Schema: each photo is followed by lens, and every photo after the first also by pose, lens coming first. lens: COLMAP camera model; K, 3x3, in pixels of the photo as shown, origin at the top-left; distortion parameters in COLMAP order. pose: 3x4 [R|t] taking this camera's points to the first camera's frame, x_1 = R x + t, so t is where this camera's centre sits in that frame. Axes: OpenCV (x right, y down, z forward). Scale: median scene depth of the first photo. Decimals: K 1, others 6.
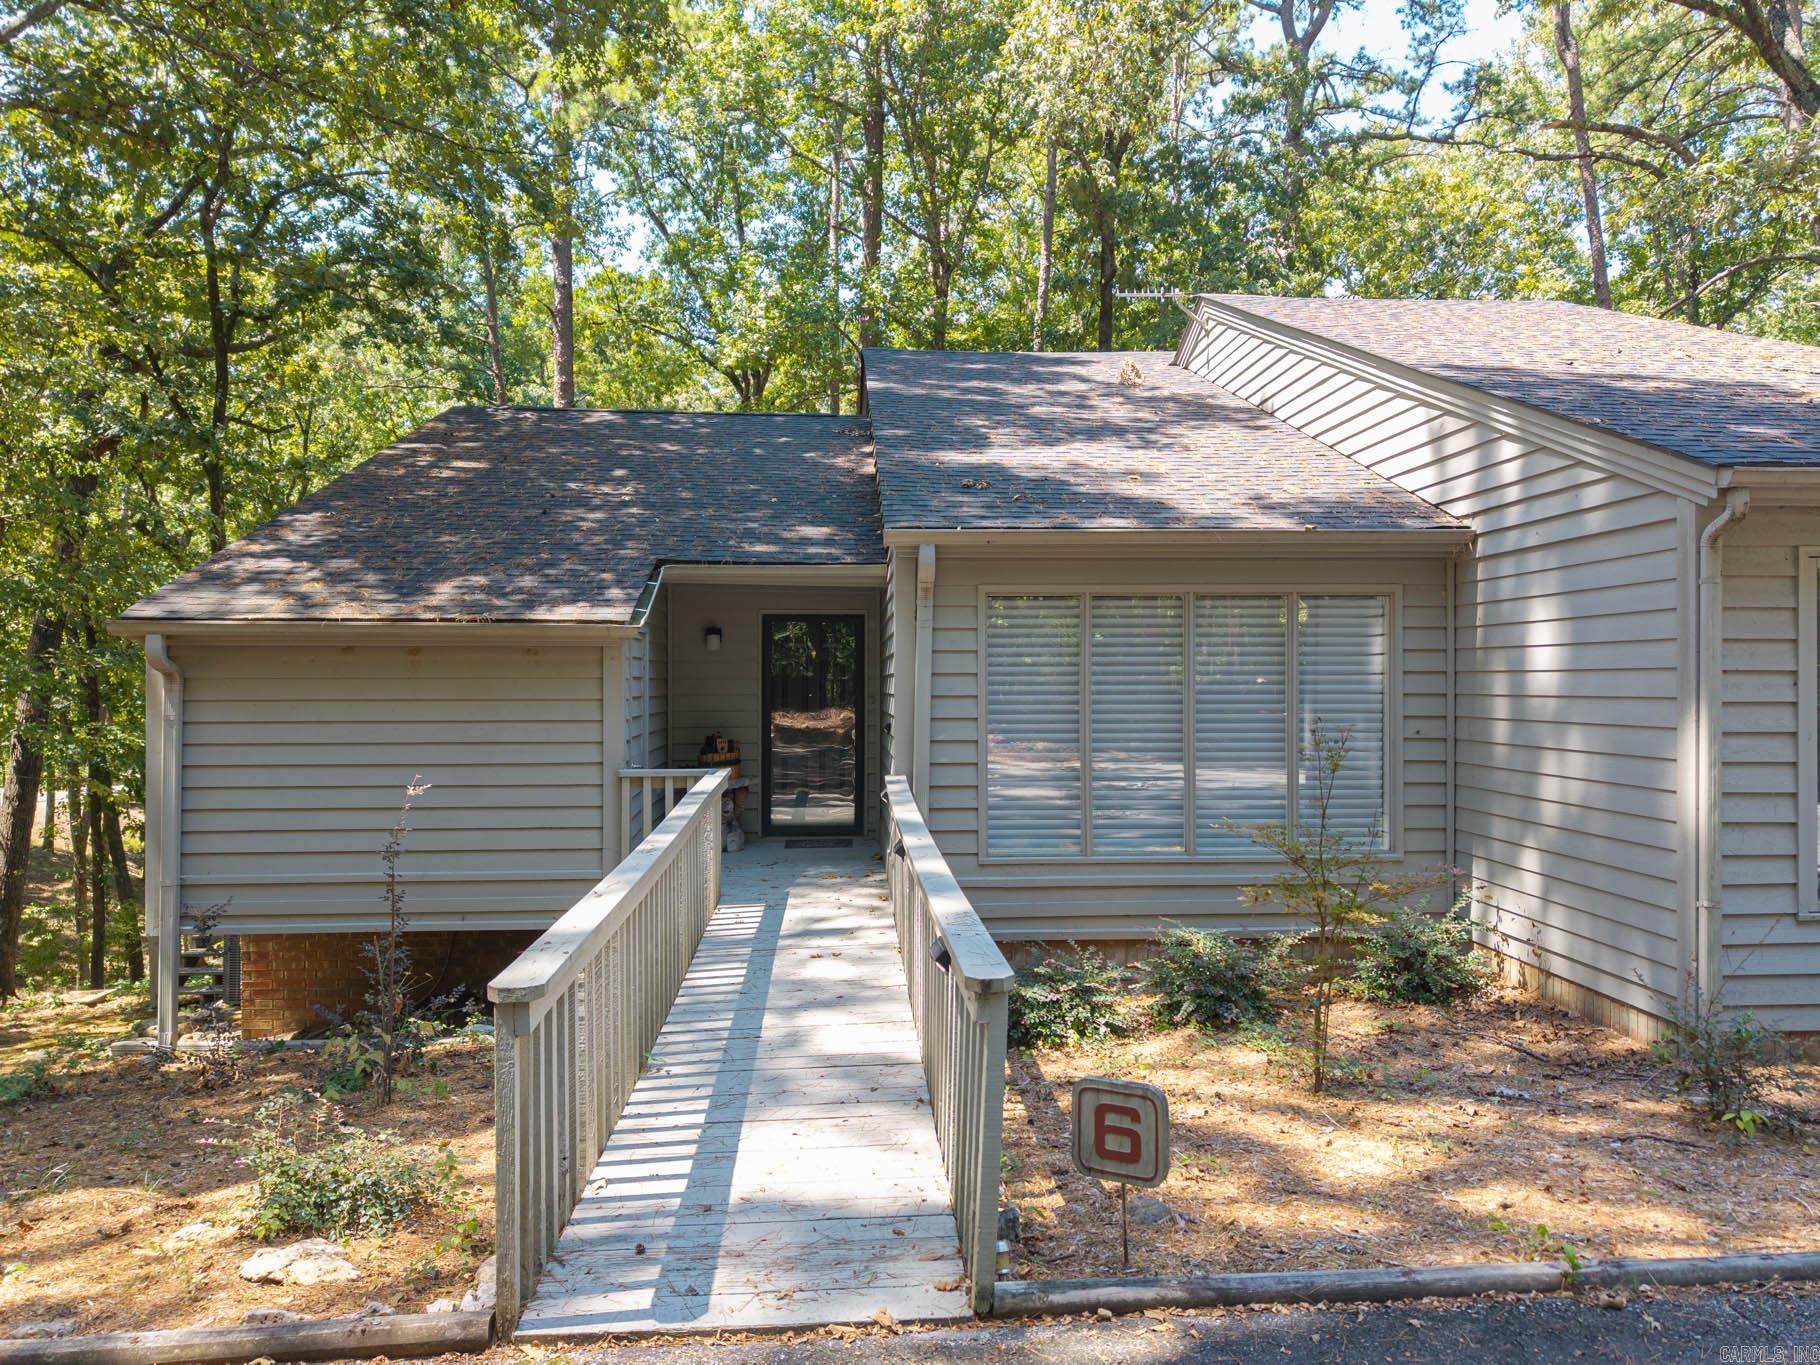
lens RADIAL K [[1217.6, 0, 916.8], [0, 1217.6, 678.3], [0, 0, 1]] dist [0.044132, -0.041897]
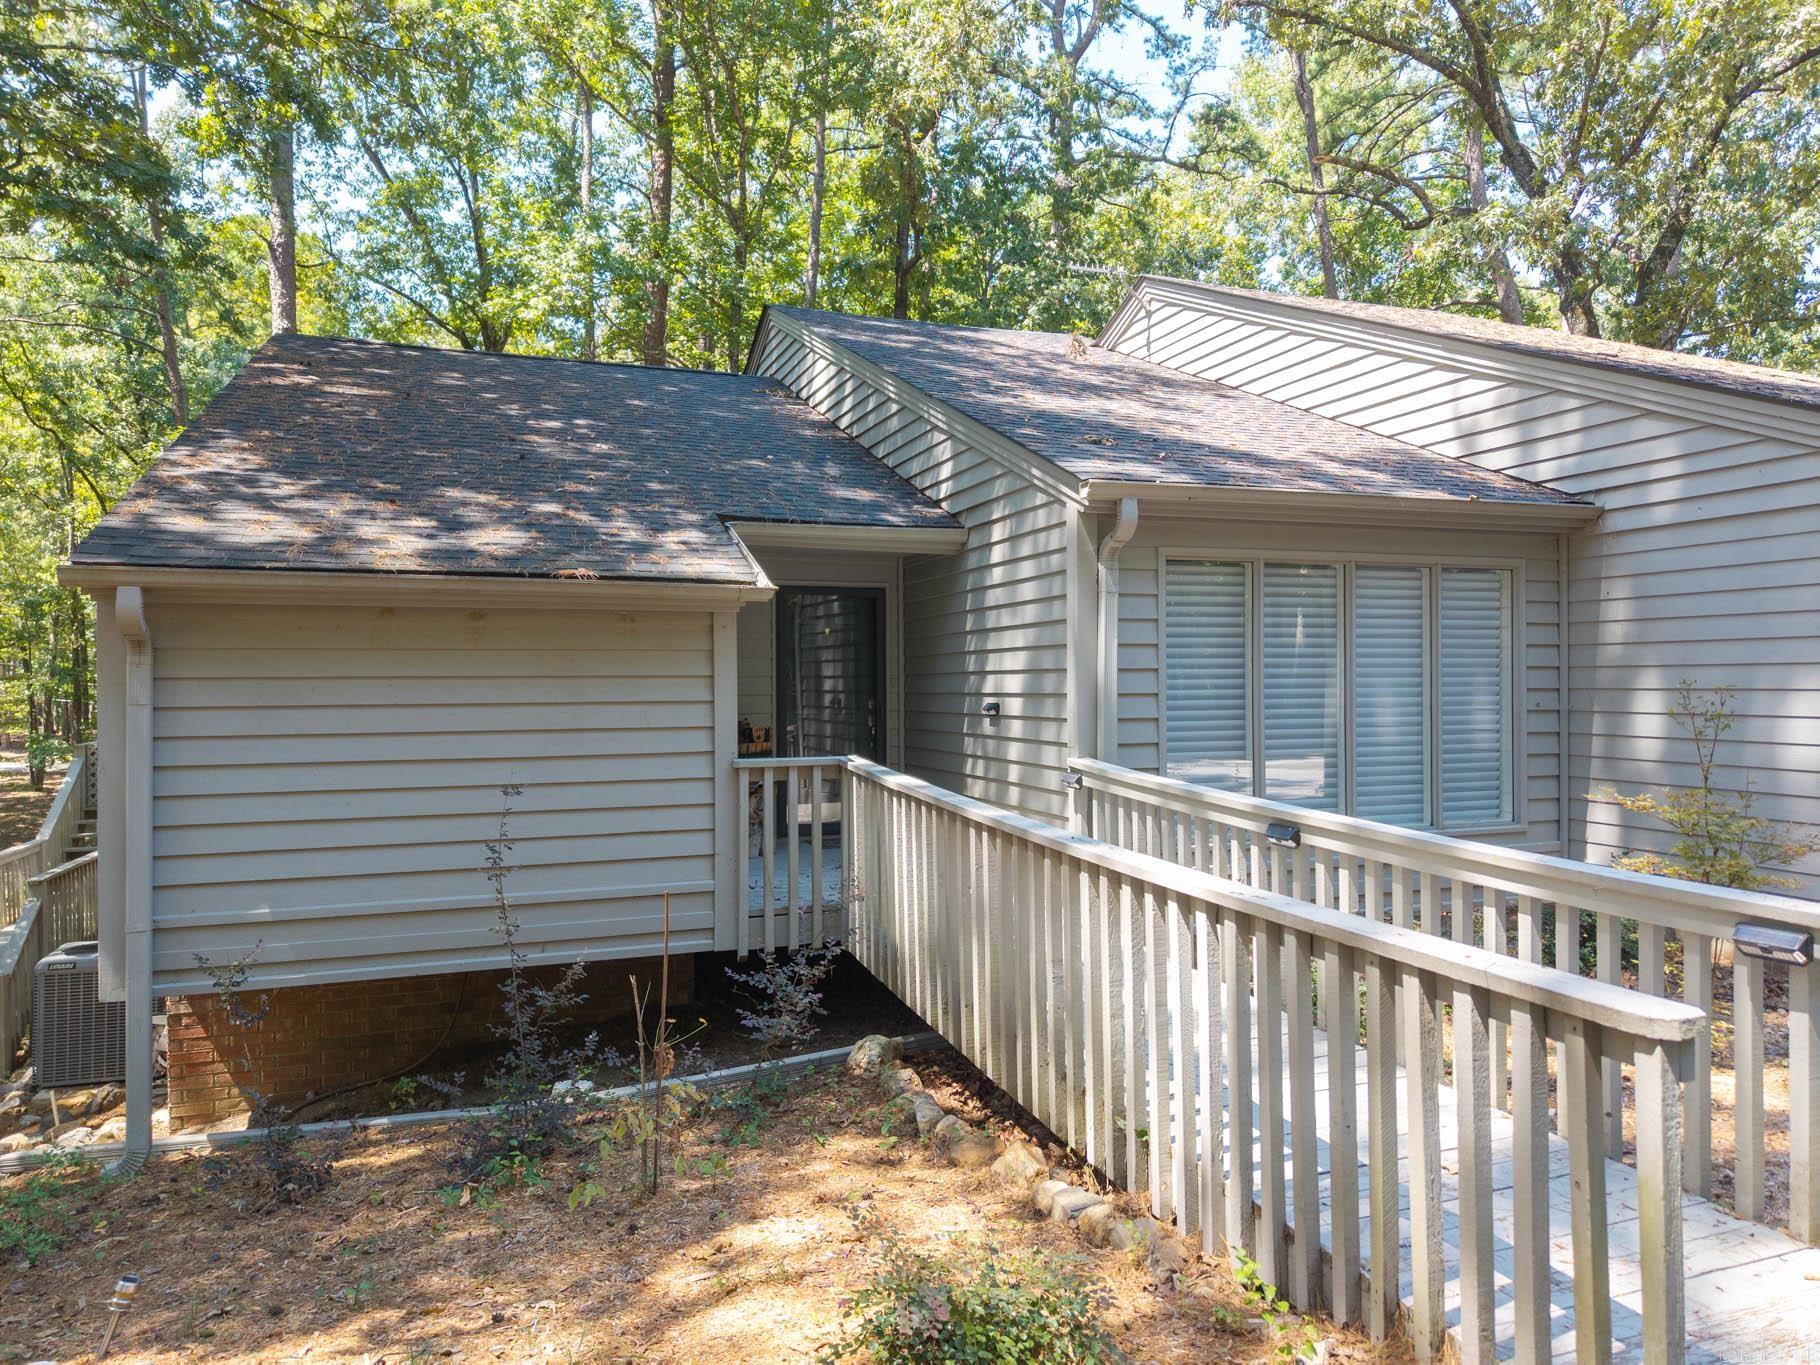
lens RADIAL K [[1217.6, 0, 916.8], [0, 1217.6, 678.3], [0, 0, 1]] dist [0.044132, -0.041897]
pose [[0.959658, -0.003838, 0.281142, -0.213344], [0.004173, 0.999991, -0.000593, 0.011985], [-0.281137, 0.001743, 0.959666, 0.096330]]
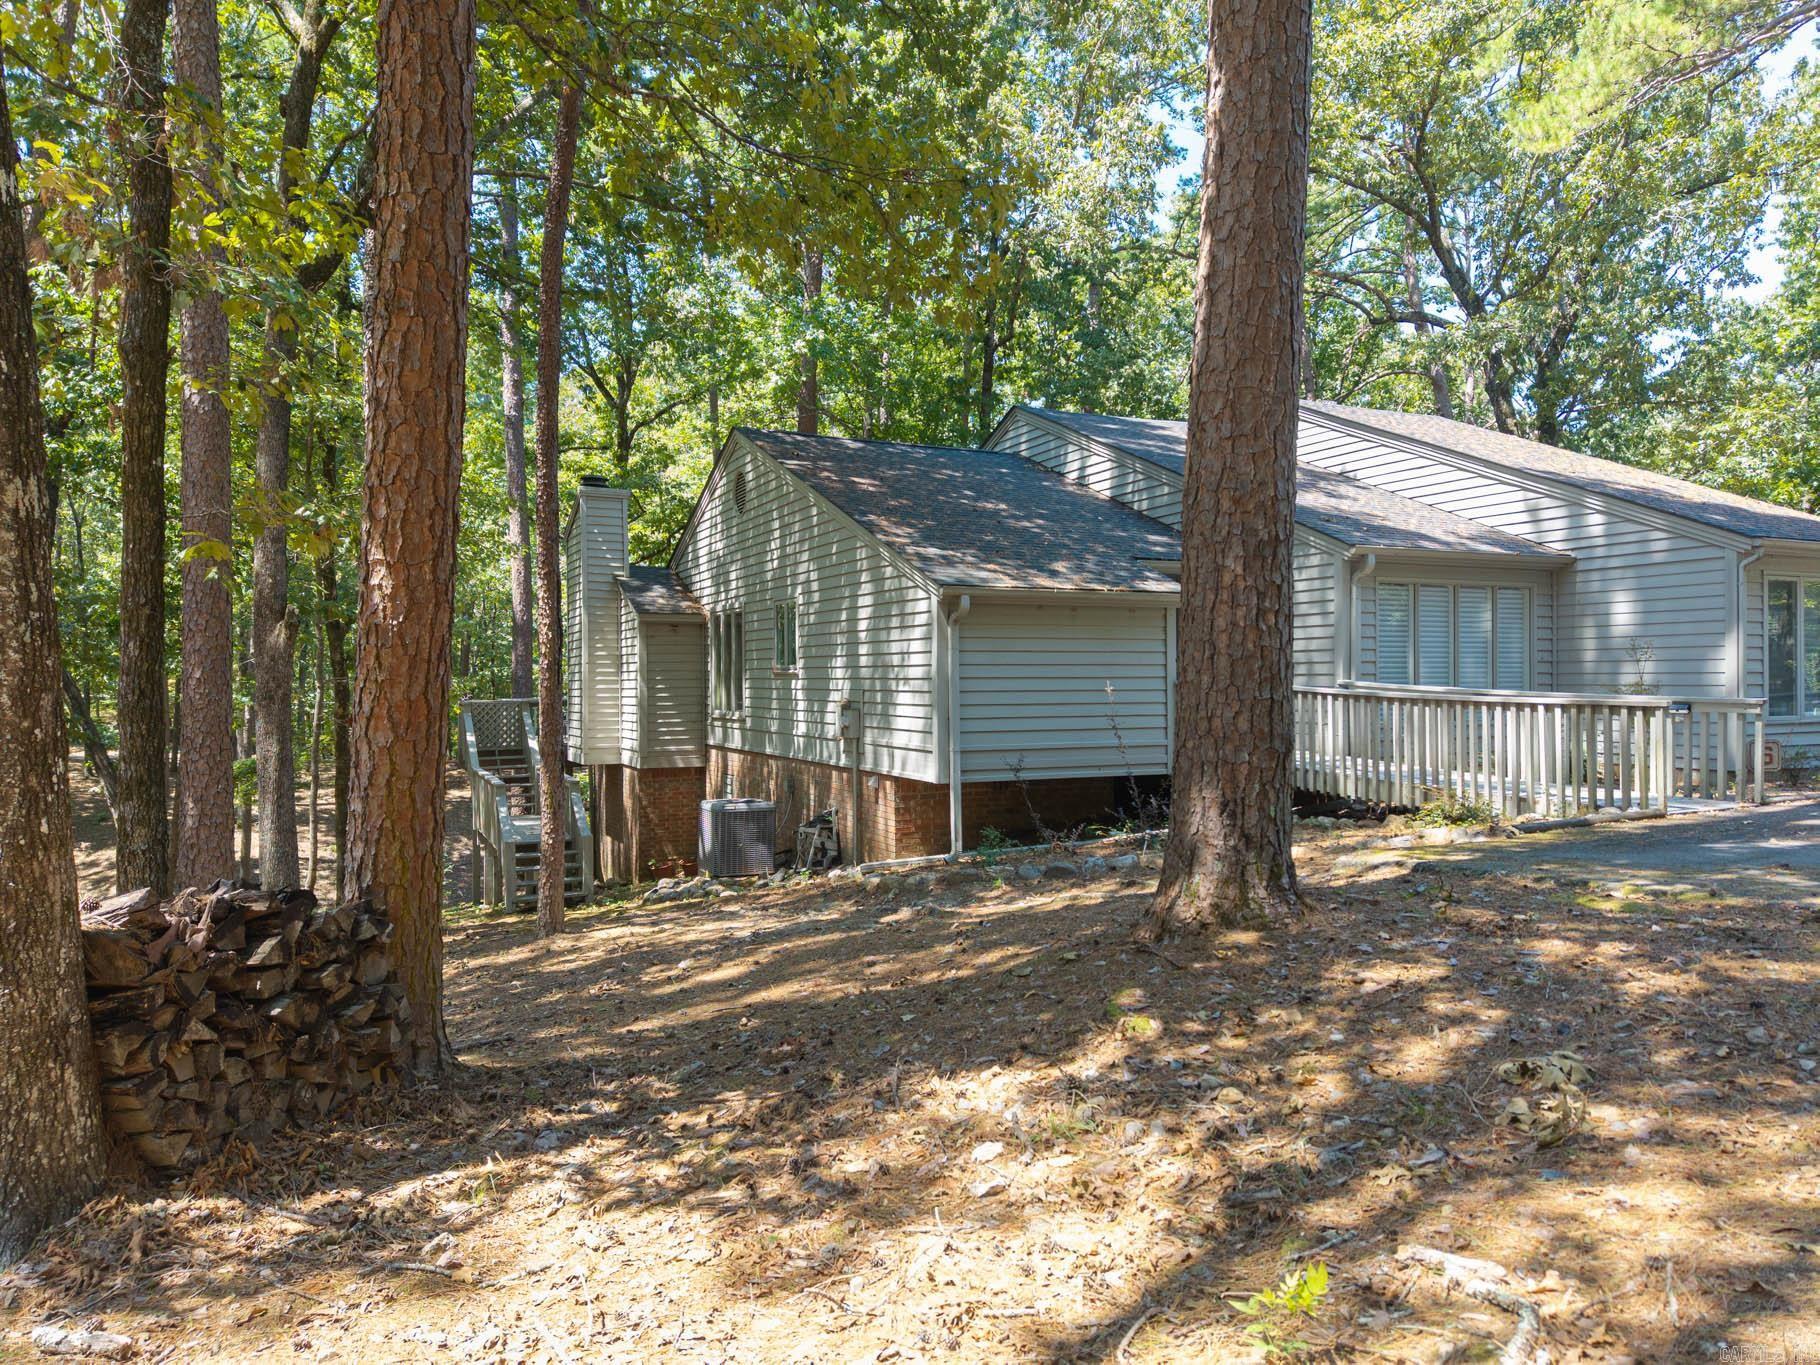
lens RADIAL K [[1217.6, 0, 916.8], [0, 1217.6, 678.3], [0, 0, 1]] dist [0.044132, -0.041897]
pose [[0.930226, -0.003728, 0.366968, -0.719319], [0.003992, 0.999992, 0.000039, 0.041753], [-0.366965, 0.001429, 0.930234, -0.270925]]
